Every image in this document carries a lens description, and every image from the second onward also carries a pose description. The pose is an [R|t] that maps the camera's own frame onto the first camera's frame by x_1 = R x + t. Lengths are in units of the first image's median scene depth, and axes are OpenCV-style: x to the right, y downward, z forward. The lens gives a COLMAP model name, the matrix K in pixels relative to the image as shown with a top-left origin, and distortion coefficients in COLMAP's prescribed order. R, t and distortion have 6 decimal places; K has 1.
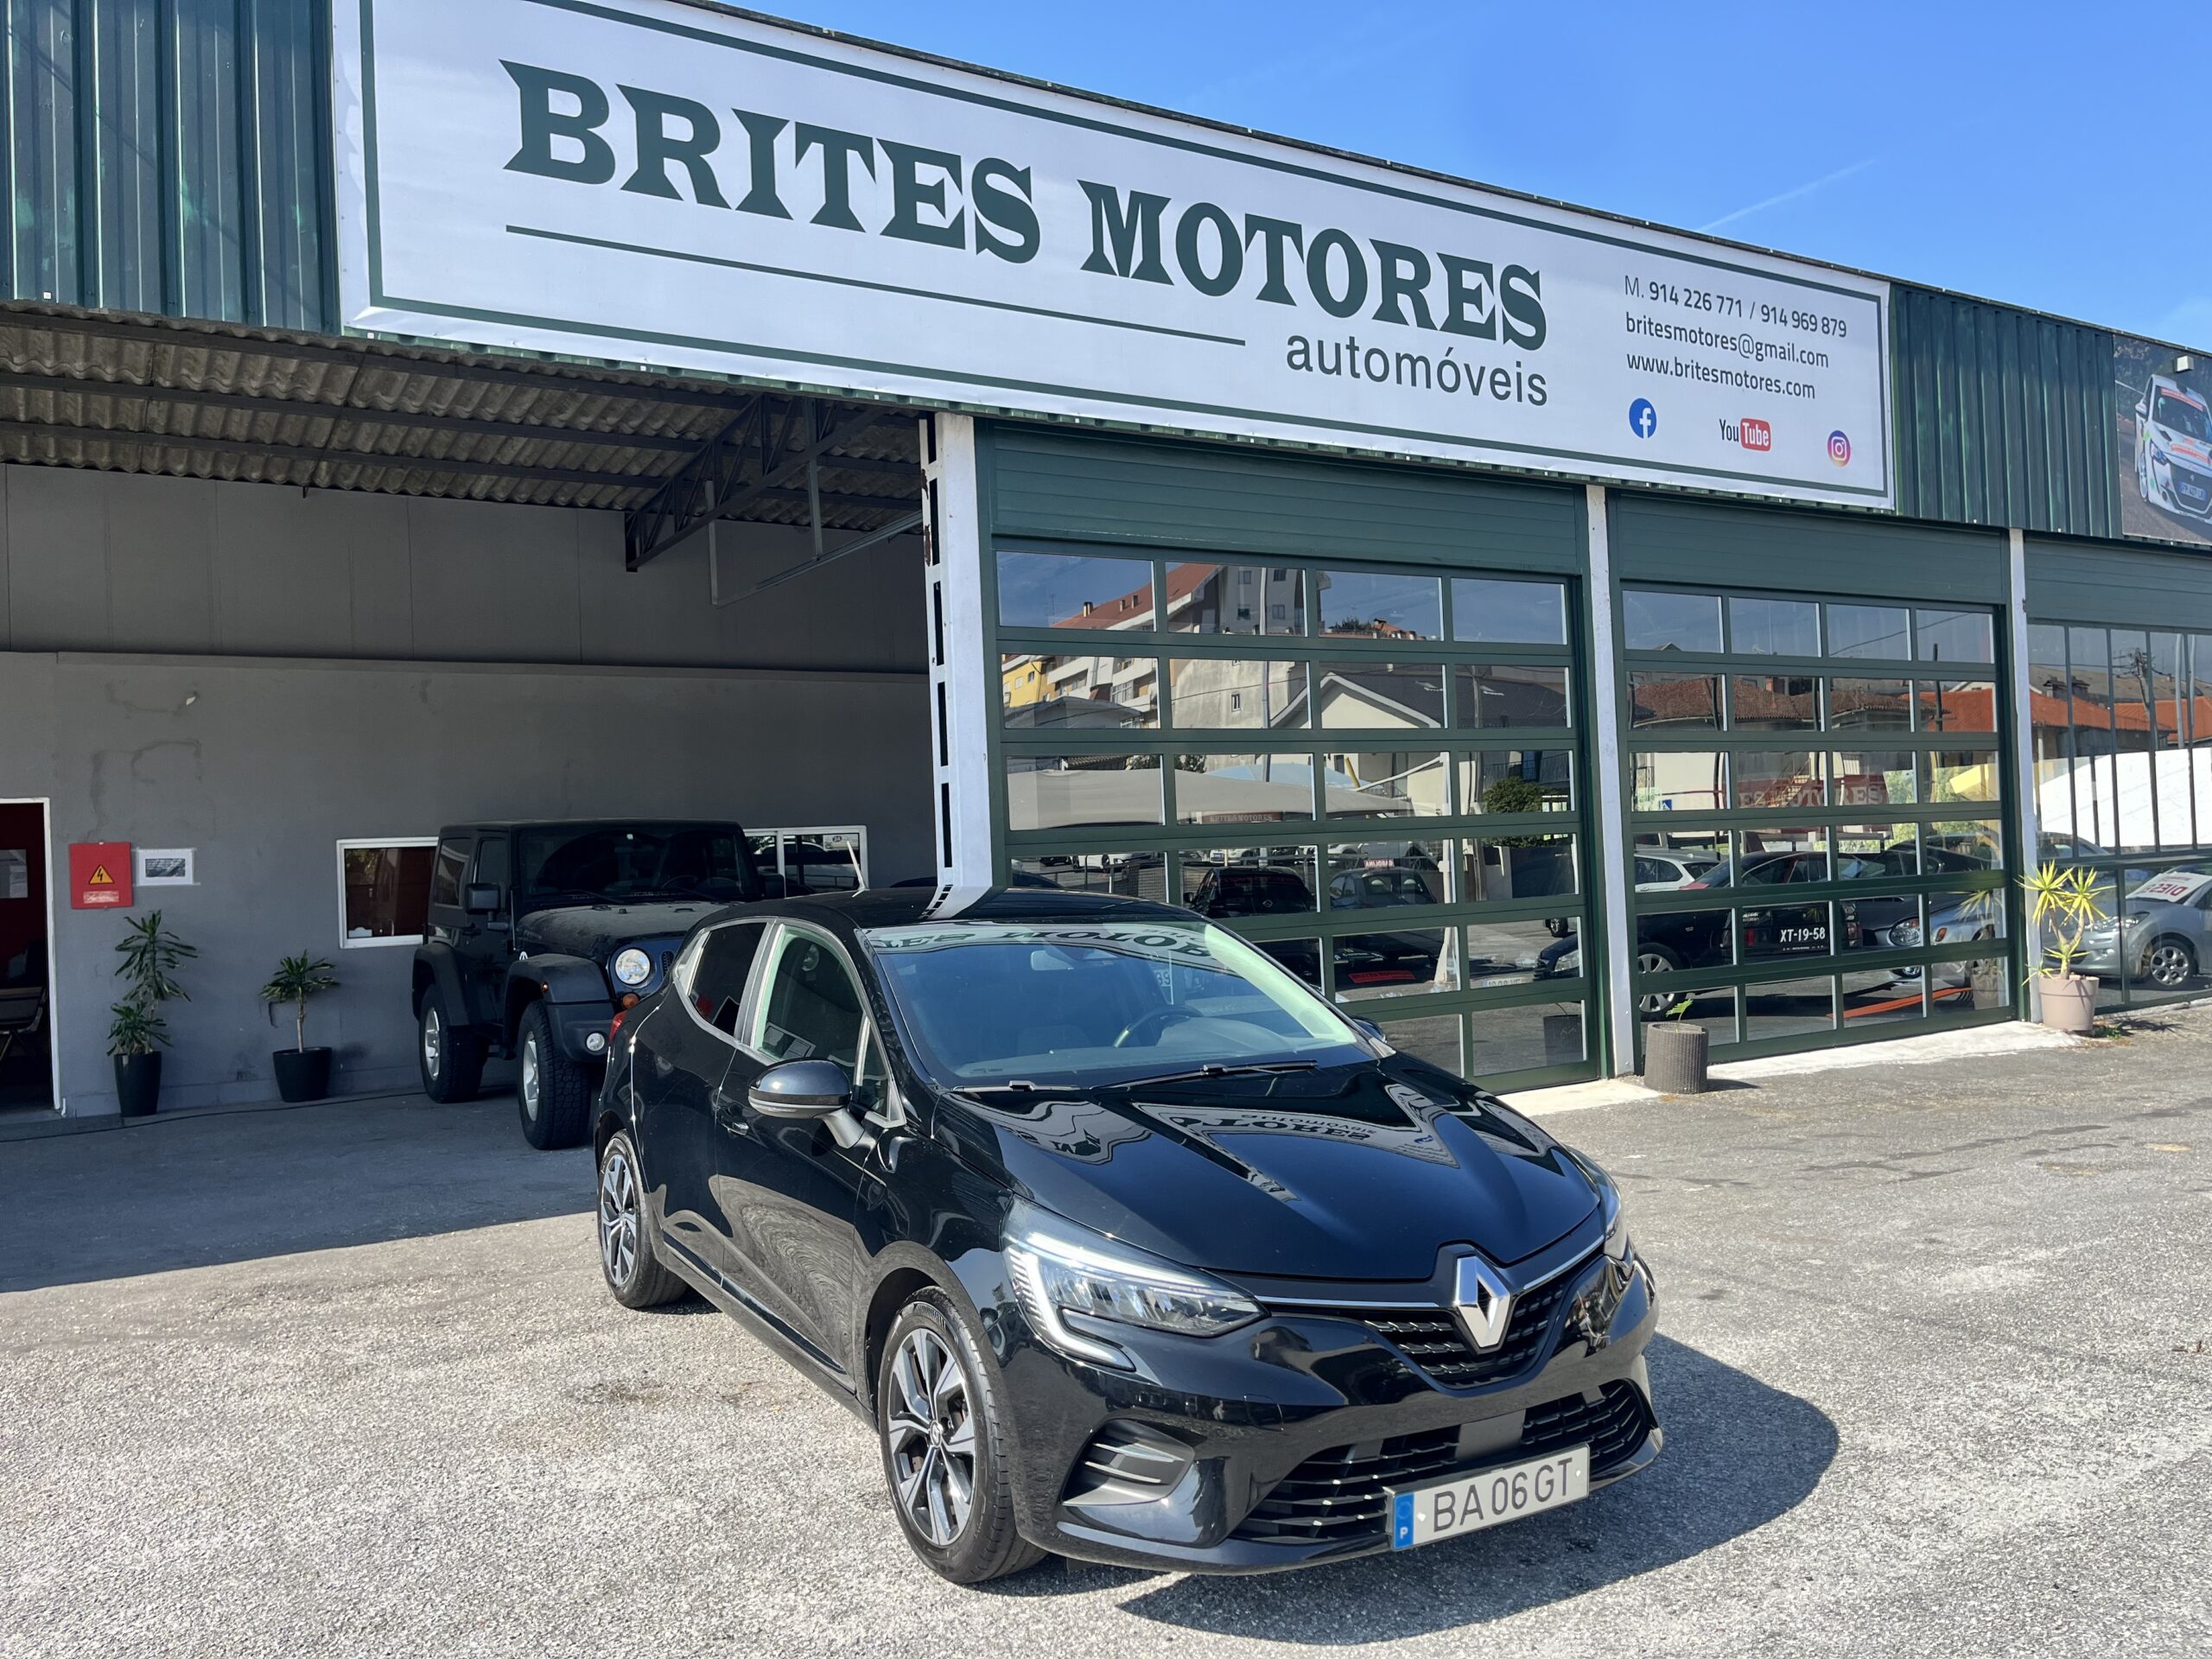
lens RADIAL K [[1651.0, 0, 1106.0], [0, 1651.0, 829.5], [0, 0, 1]] dist [0.039885, -0.001267]
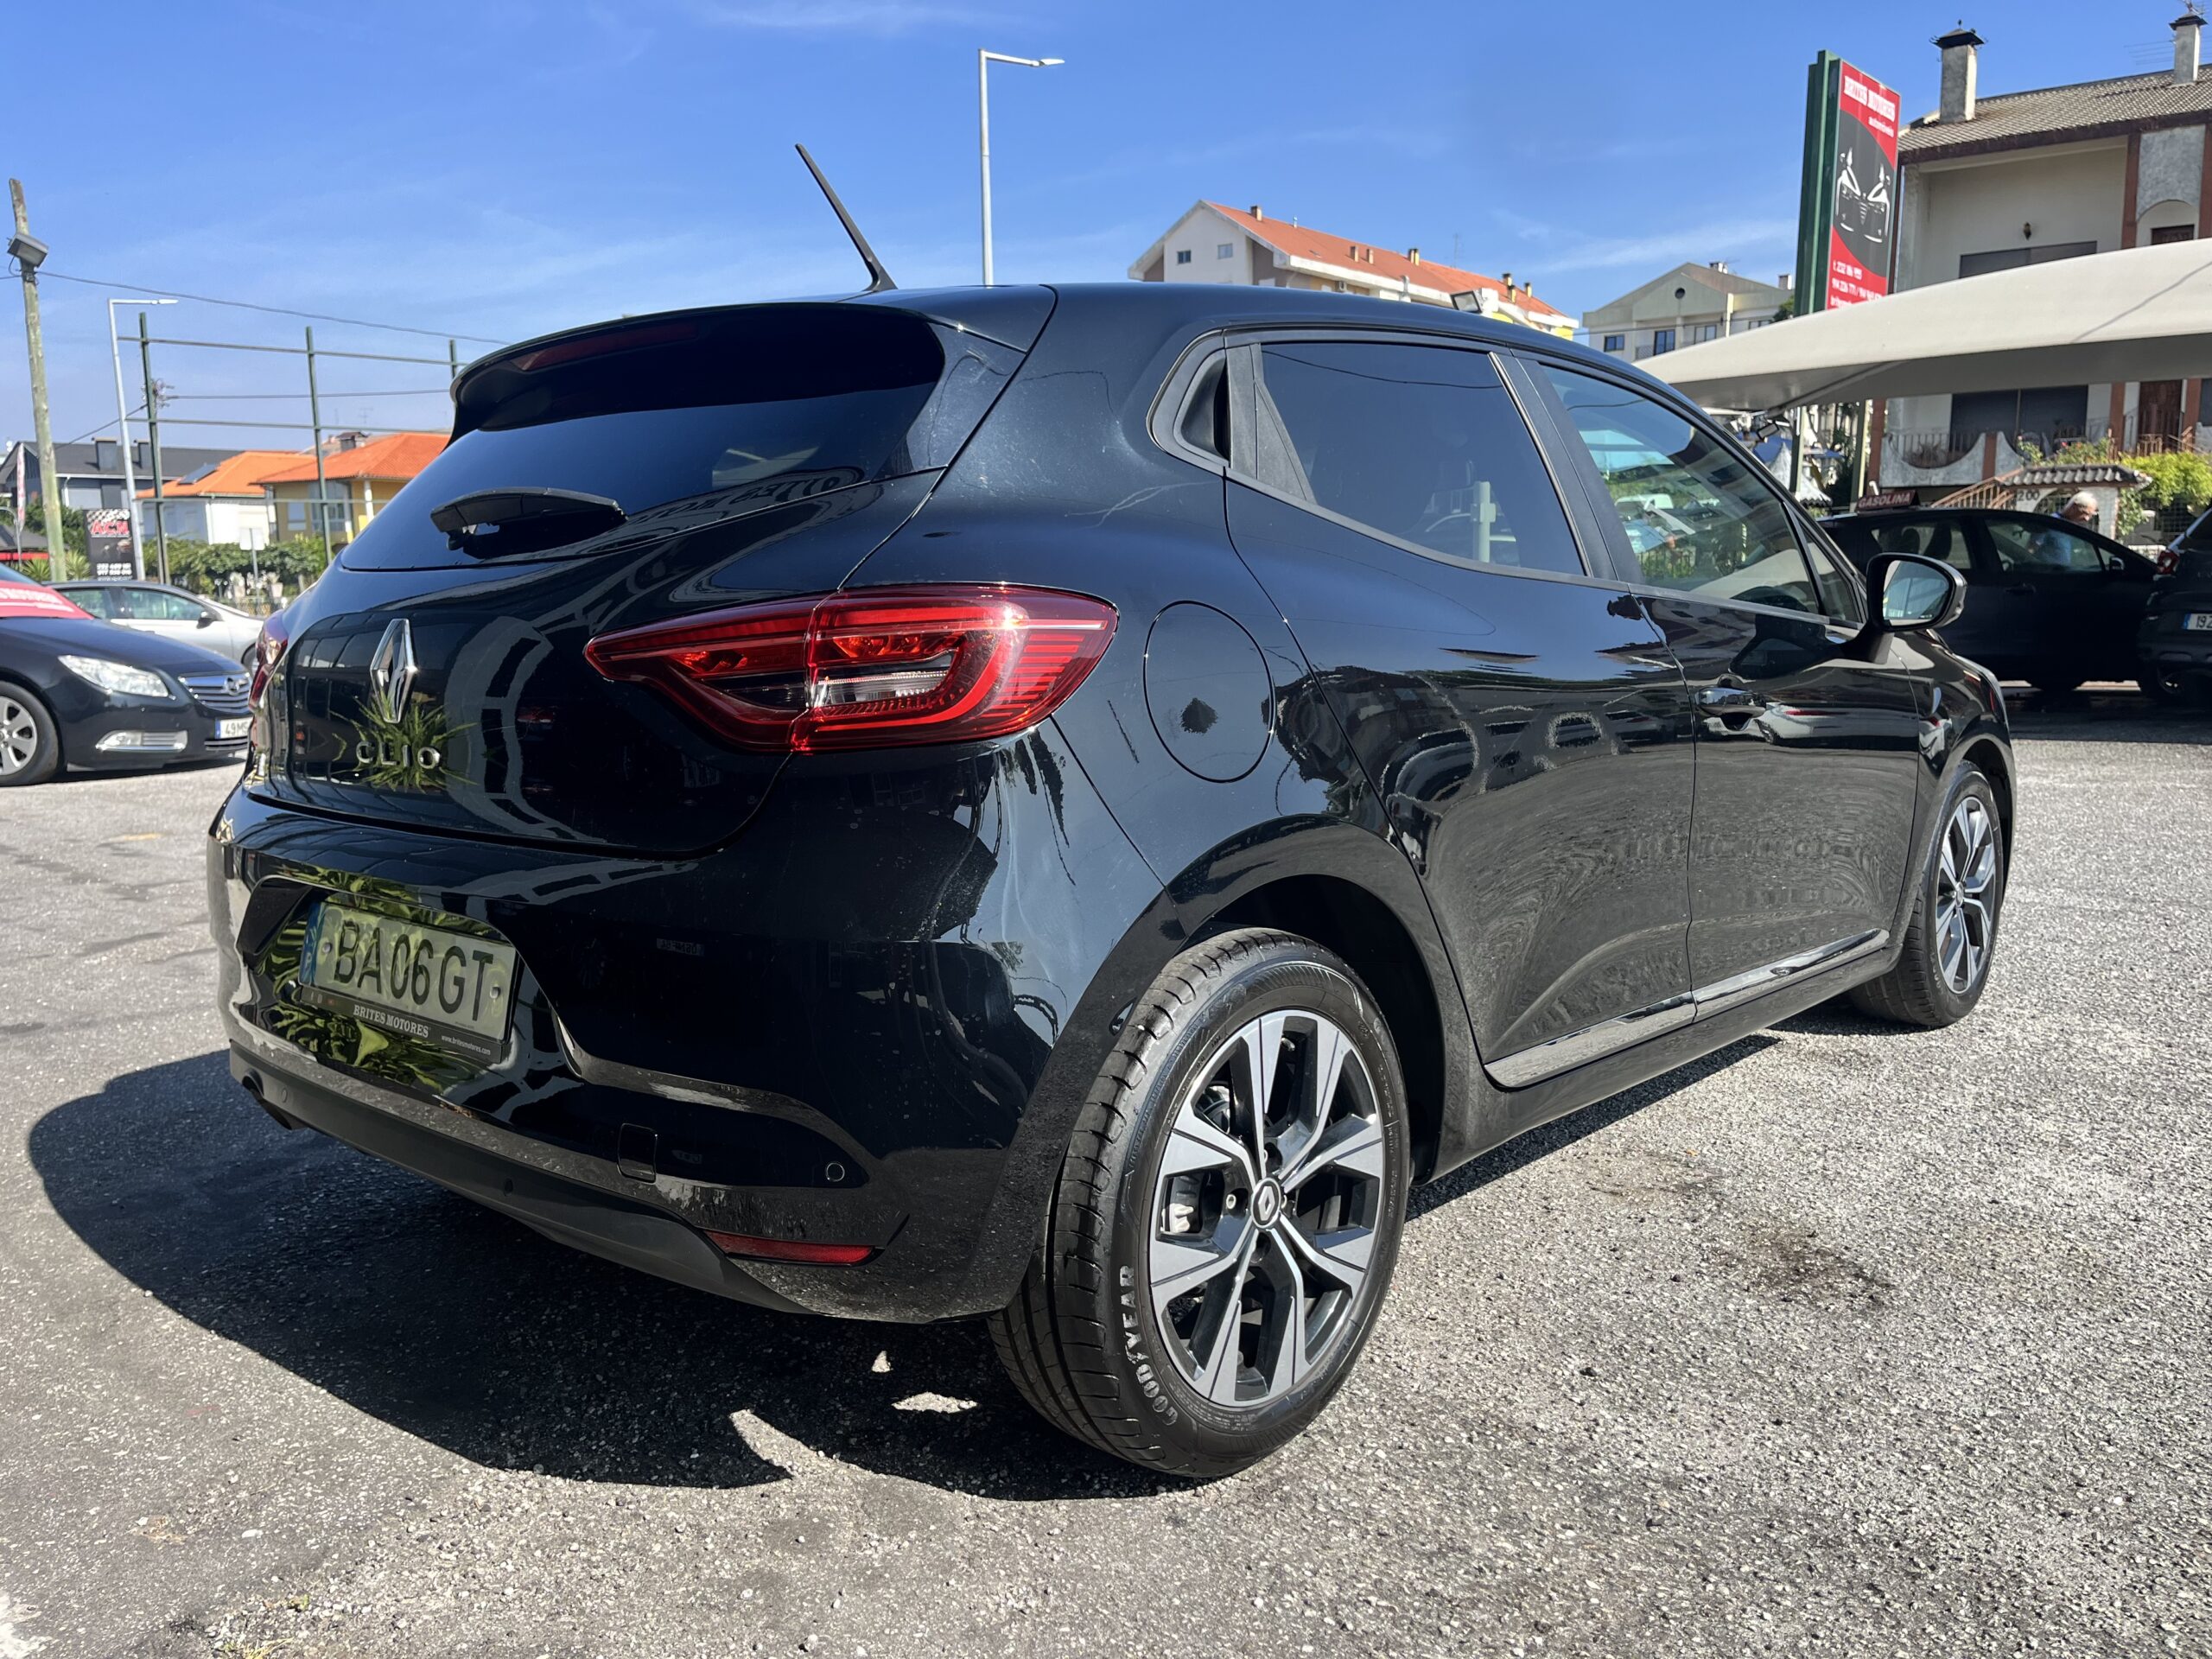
lens RADIAL K [[1674.5, 0, 1115.3], [0, 1674.5, 821.8], [0, 0, 1]] dist [0.055308, -0.082356]
pose [[-0.270725, -0.107119, 0.956678, -0.911843], [0.002825, 0.993697, 0.112063, 0.194619], [-0.962653, 0.033041, -0.268716, 1.714770]]
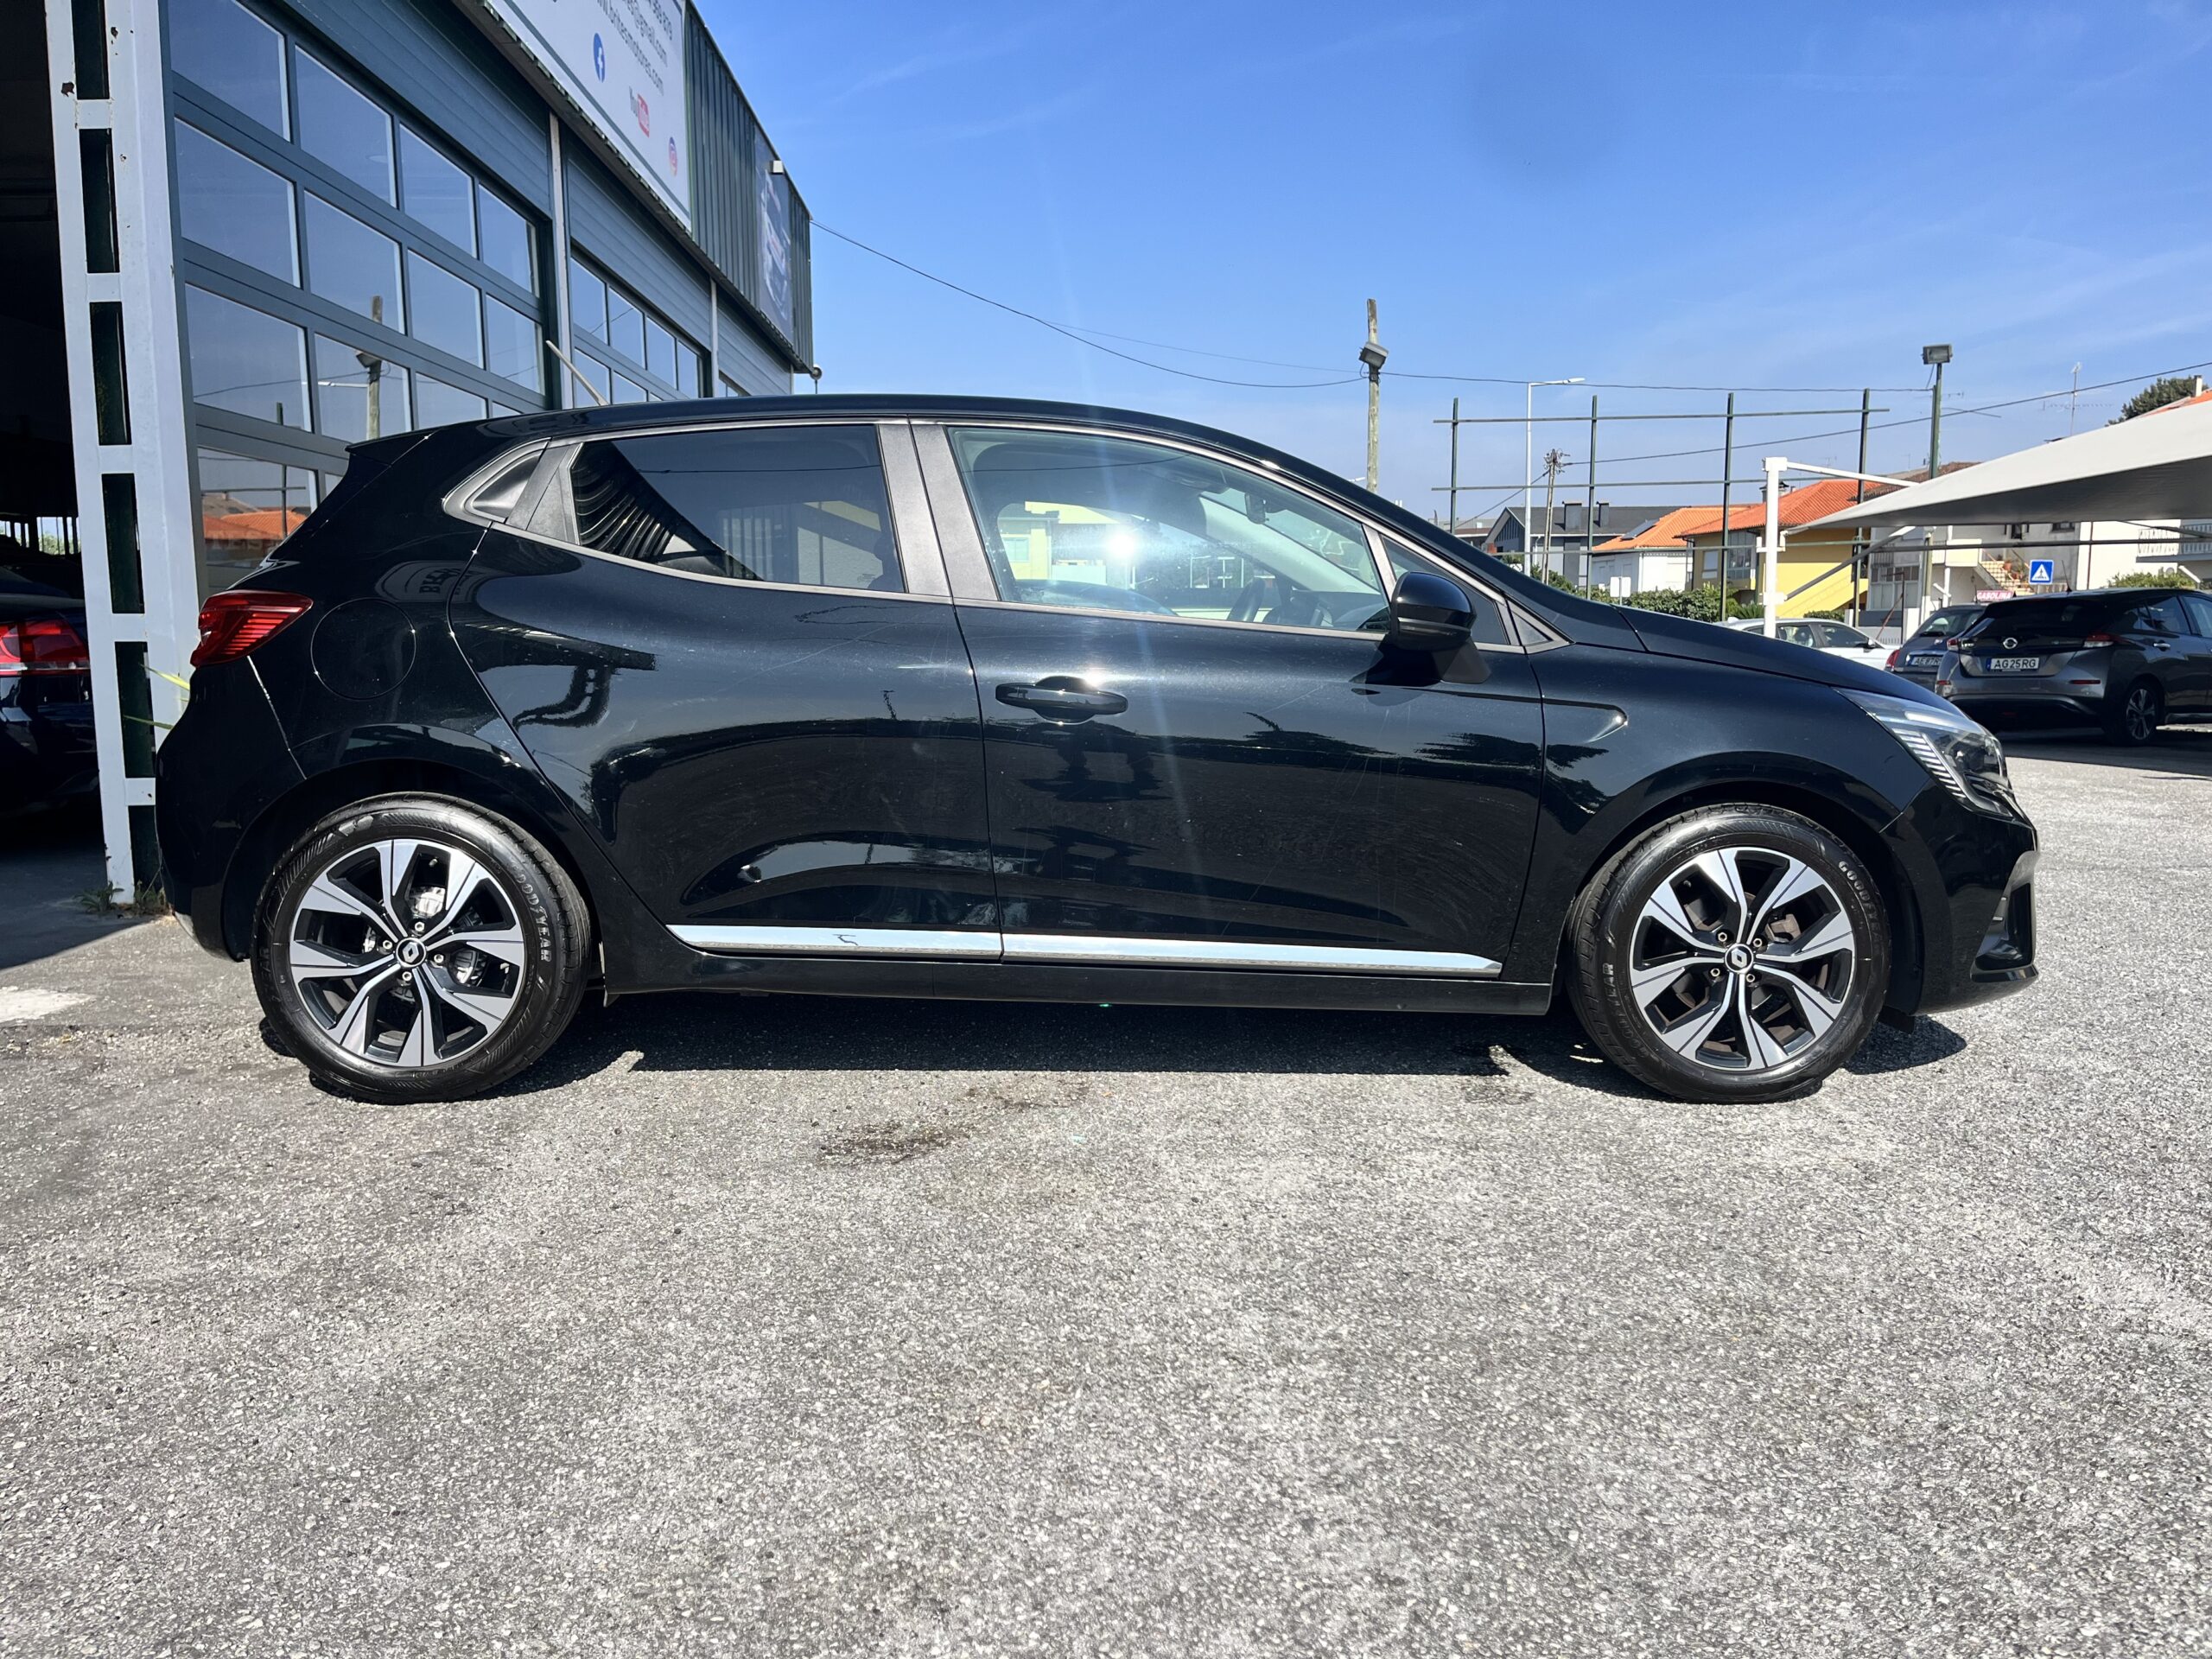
lens RADIAL K [[1651.0, 0, 1106.0], [0, 1651.0, 829.5], [0, 0, 1]] dist [0.039885, -0.001267]
pose [[0.501894, -0.073836, 0.861772, -1.003870], [-0.029636, 0.994297, 0.102451, 0.204341], [-0.864421, -0.076959, 0.496843, 0.821729]]
